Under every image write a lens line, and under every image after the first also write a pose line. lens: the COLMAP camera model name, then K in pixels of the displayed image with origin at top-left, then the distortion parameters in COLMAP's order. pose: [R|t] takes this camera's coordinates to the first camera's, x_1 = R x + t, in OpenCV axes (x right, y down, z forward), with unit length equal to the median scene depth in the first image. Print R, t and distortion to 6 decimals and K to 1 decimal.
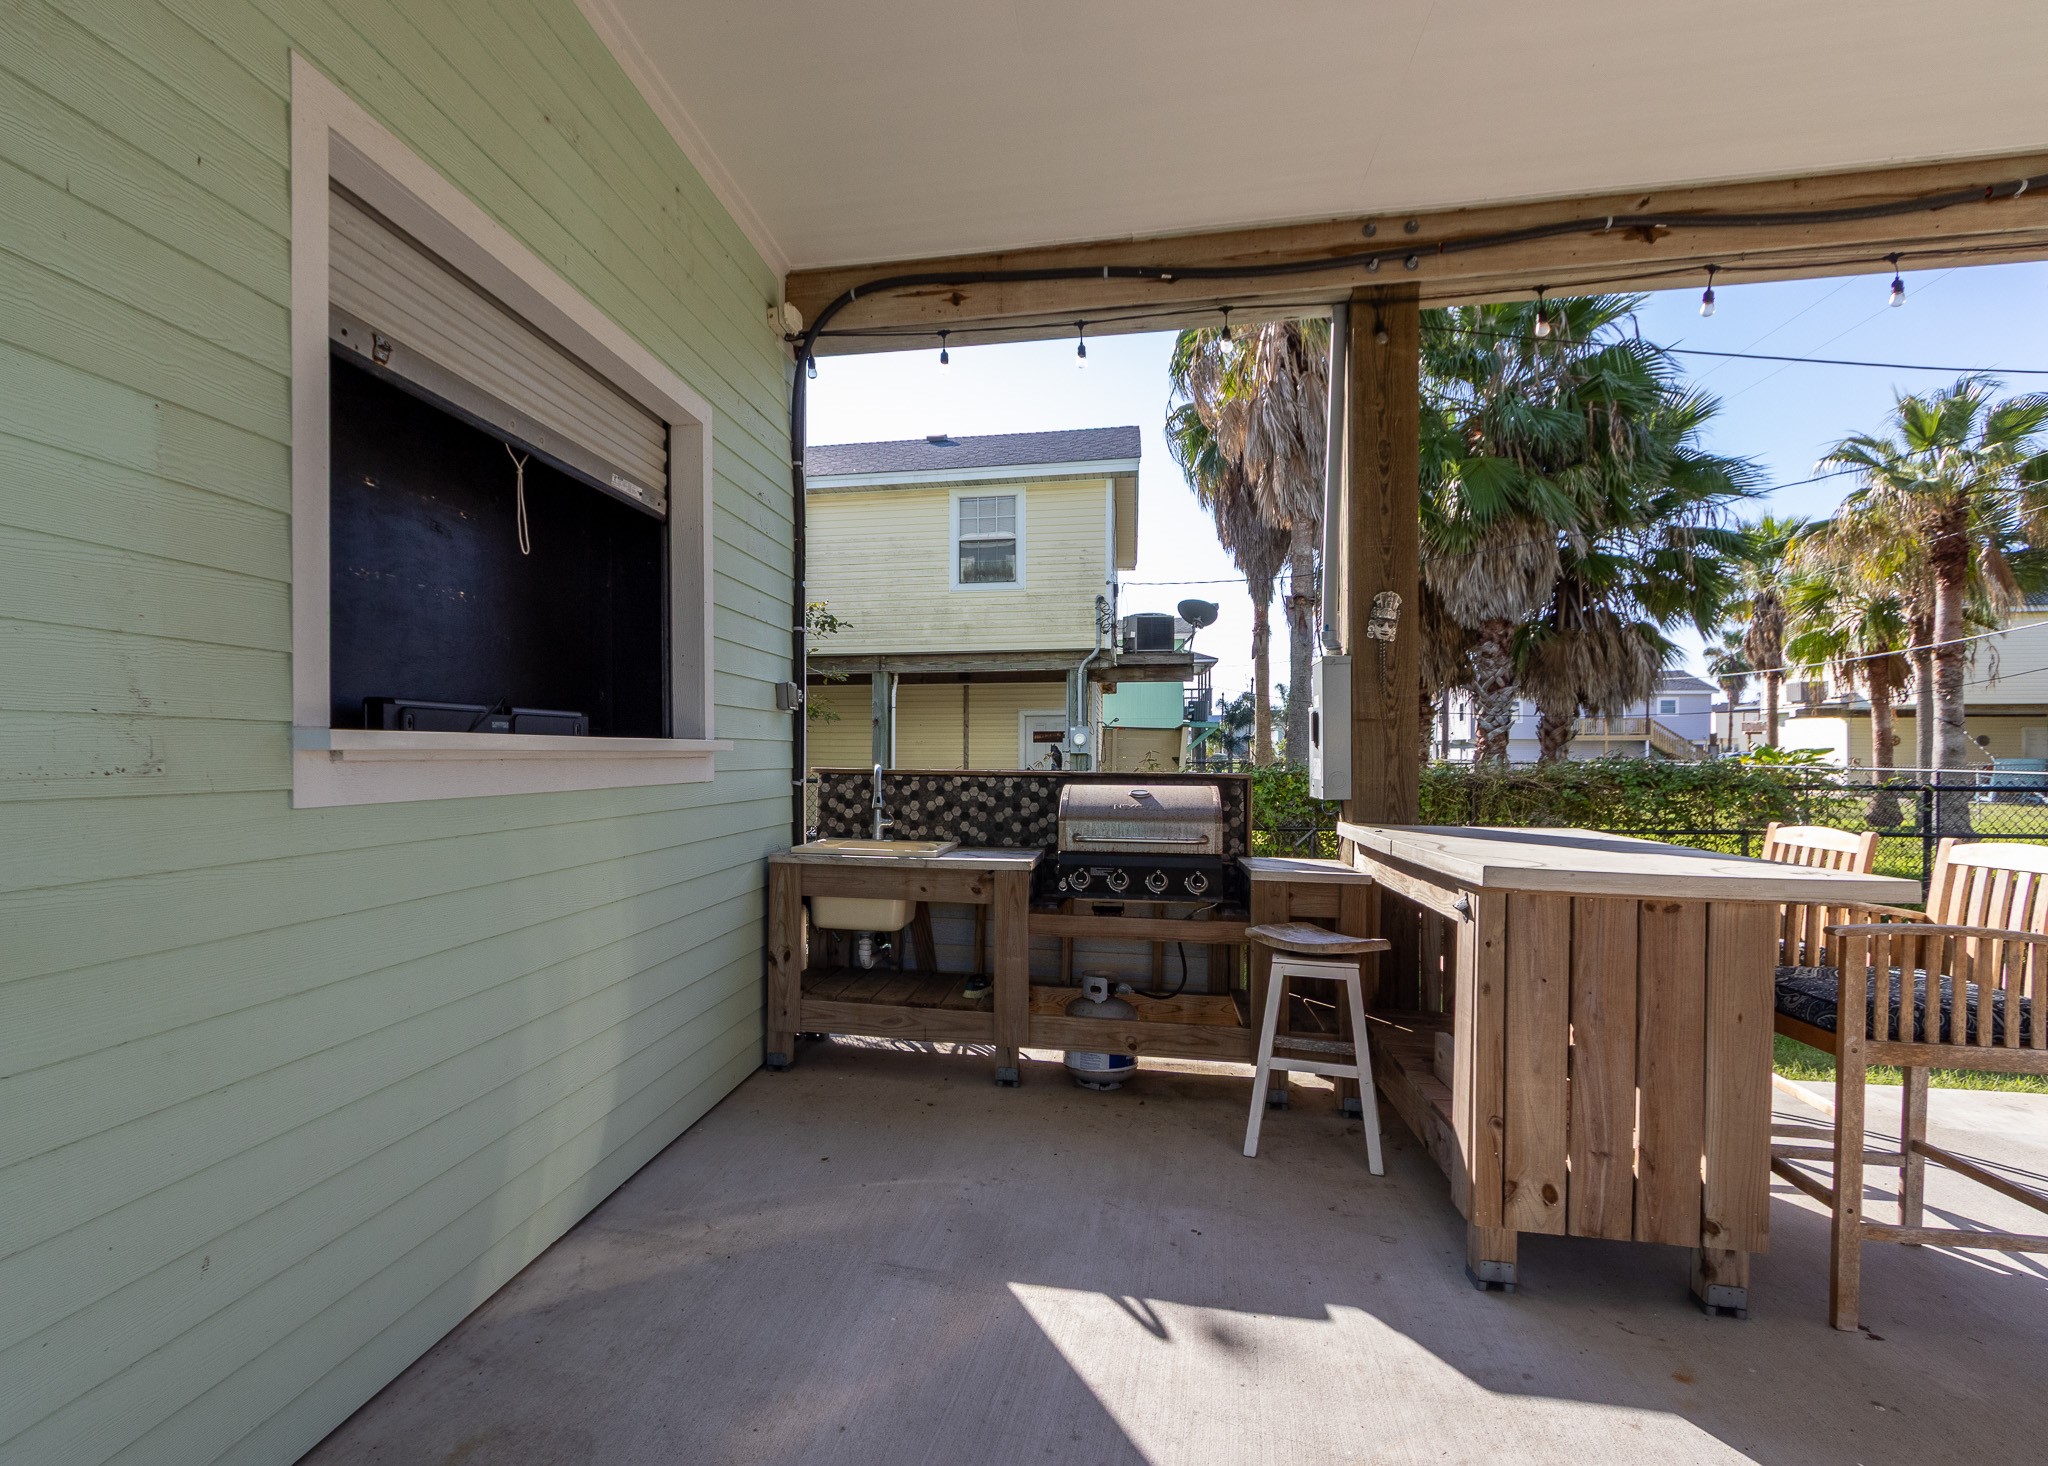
lens RADIAL K [[952.0, 0, 1023.4], [0, 952.0, 759.7], [0, 0, 1]] dist [0.000414, -0.000232]
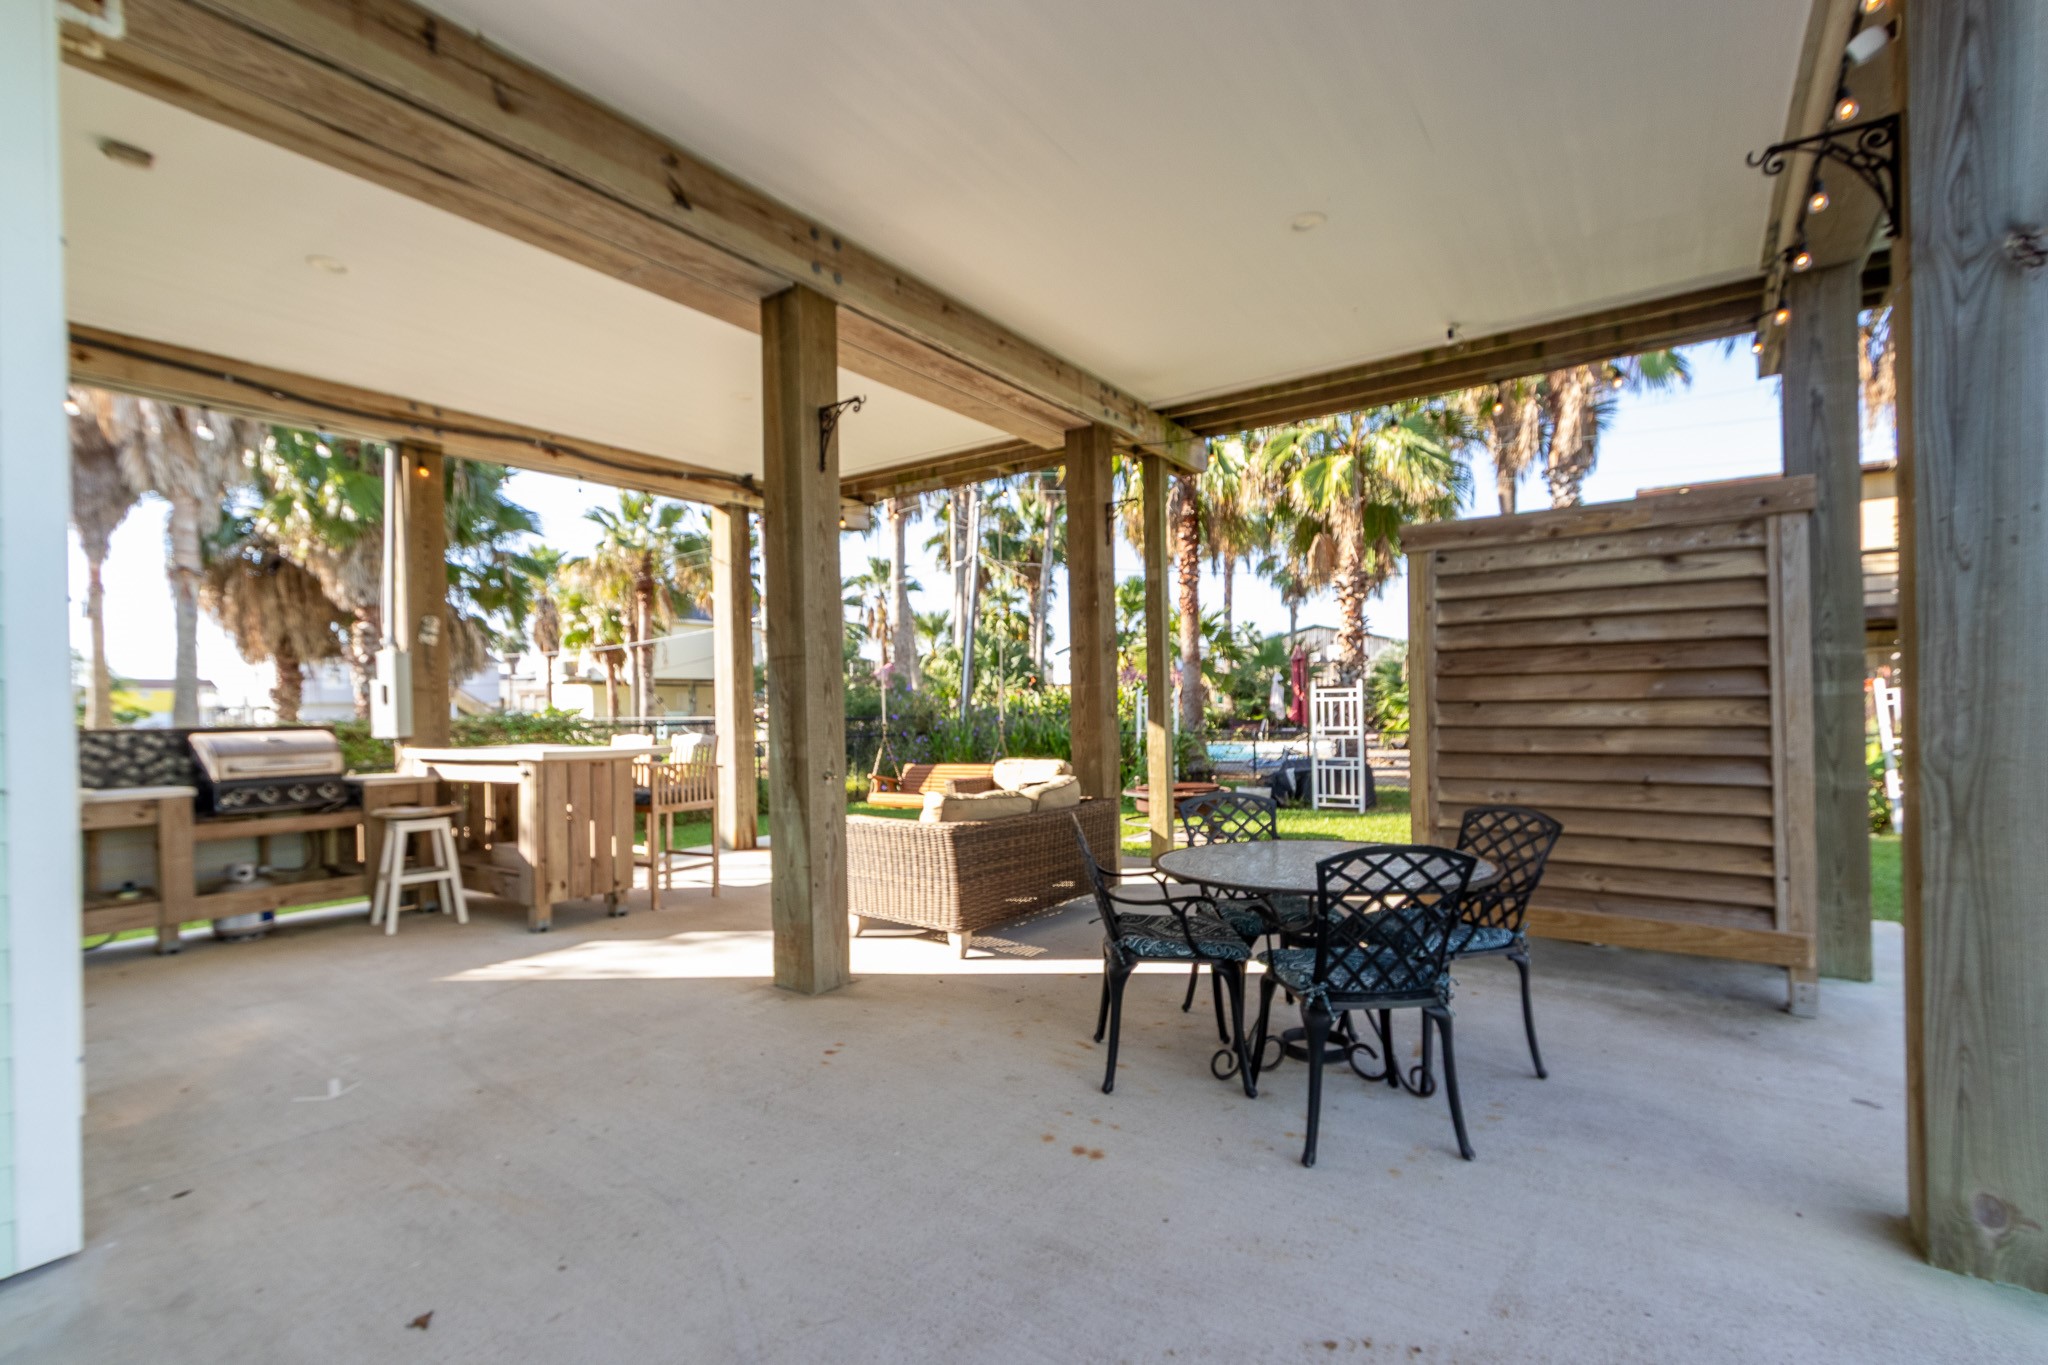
lens RADIAL K [[960.1, 0, 985.4], [0, 960.1, 703.4], [0, 0, 1]] dist [0.010153, -0.000442]
pose [[0.430285, -0.009776, 0.902640, -0.294025], [0.028895, 0.999578, -0.002949, 0.006924], [-0.902231, 0.027351, 0.430386, -0.256864]]
